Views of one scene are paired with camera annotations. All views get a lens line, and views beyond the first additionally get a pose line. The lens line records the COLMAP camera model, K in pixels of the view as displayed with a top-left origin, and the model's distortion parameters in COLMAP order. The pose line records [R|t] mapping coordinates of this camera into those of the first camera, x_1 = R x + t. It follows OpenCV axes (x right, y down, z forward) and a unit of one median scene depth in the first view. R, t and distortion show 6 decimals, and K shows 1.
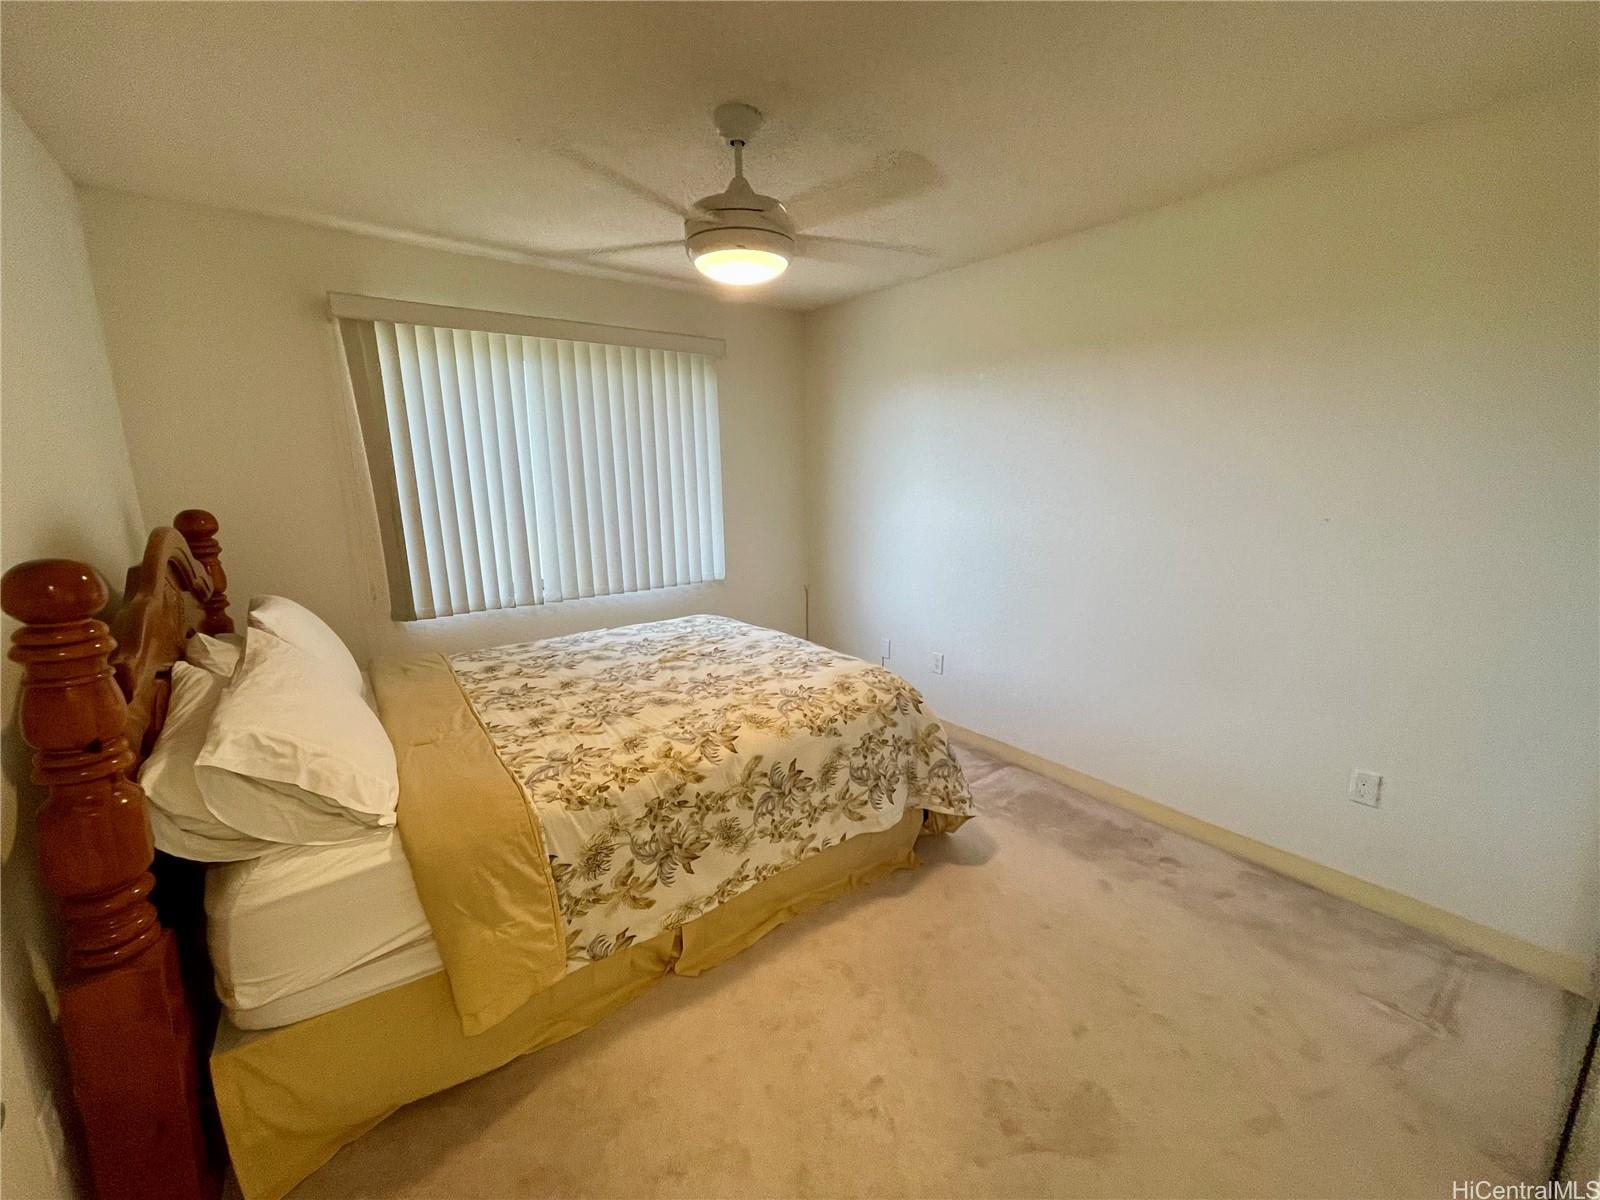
lens RADIAL K [[643.6, 0, 764.4], [0, 643.6, 595.2], [0, 0, 1]] dist [0.000047, -0.000014]
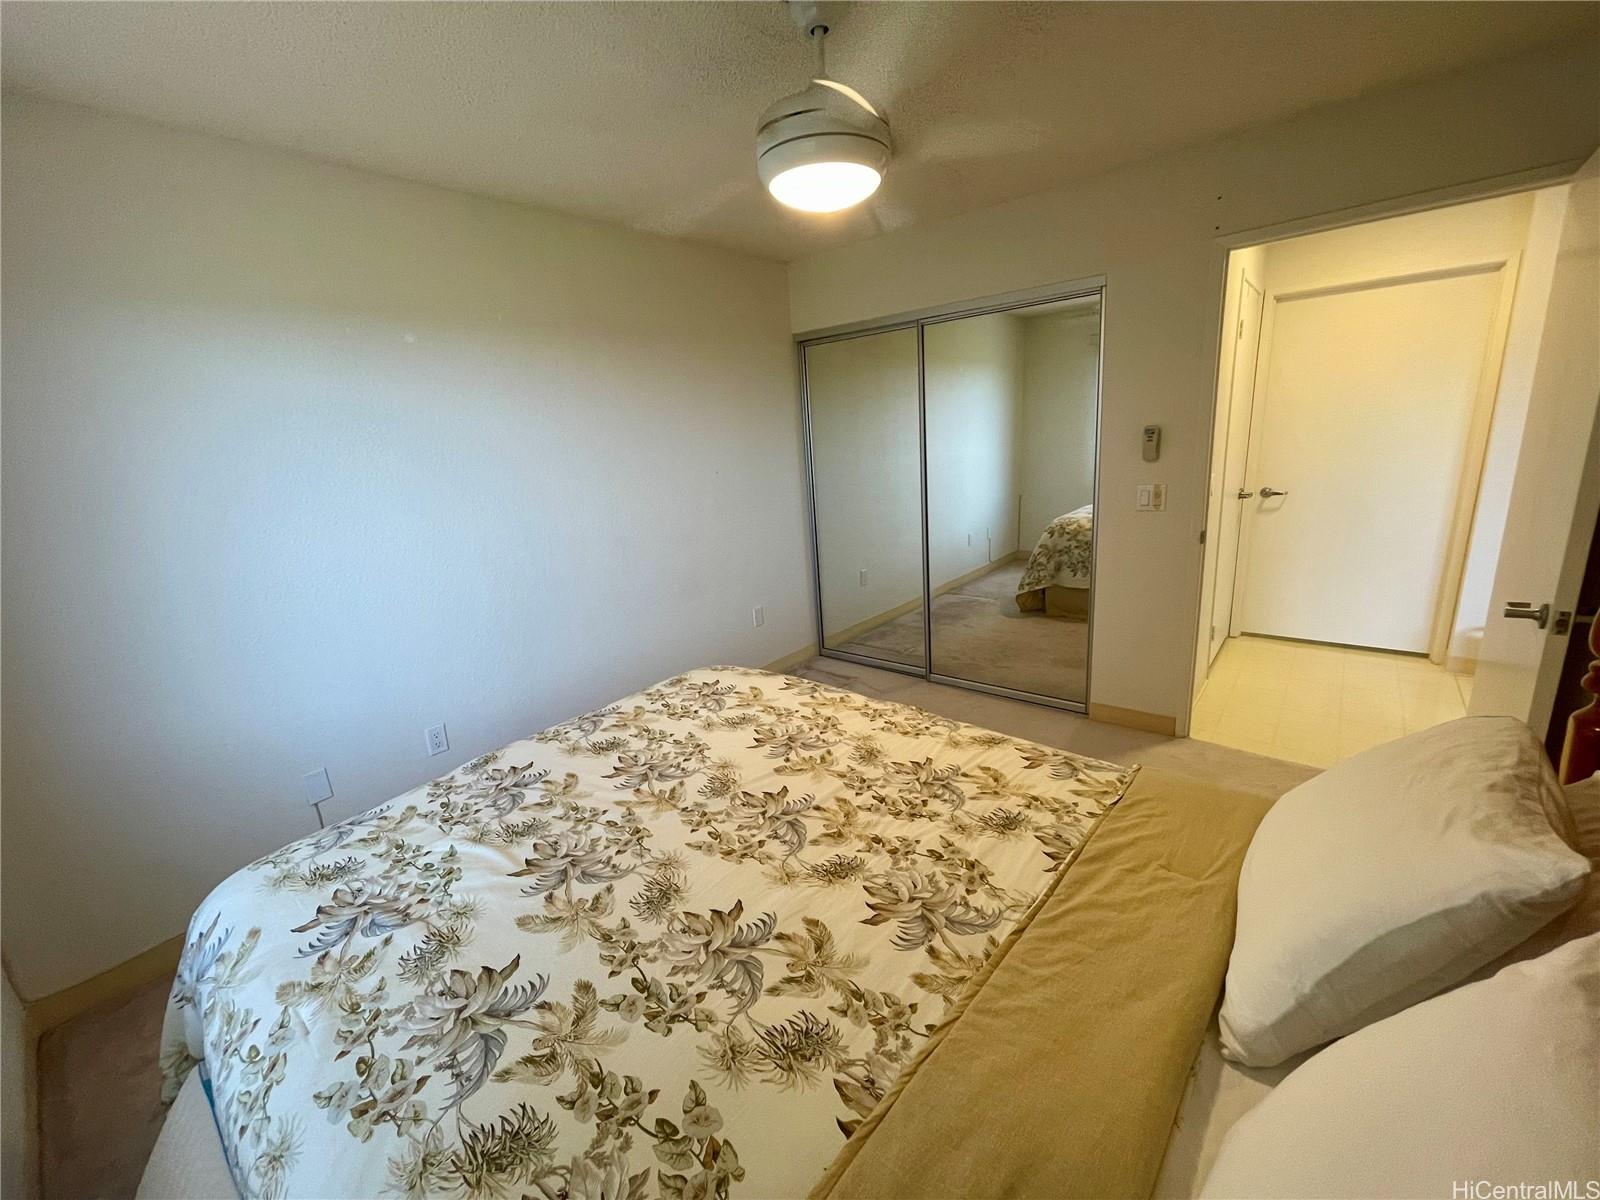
lens RADIAL K [[643.6, 0, 764.4], [0, 643.6, 595.2], [0, 0, 1]] dist [0.000047, -0.000014]
pose [[-0.204824, -0.225861, 0.952383, -0.751902], [0.267071, 0.923195, 0.276376, -0.234239], [-0.941658, 0.310963, -0.128772, 1.056484]]
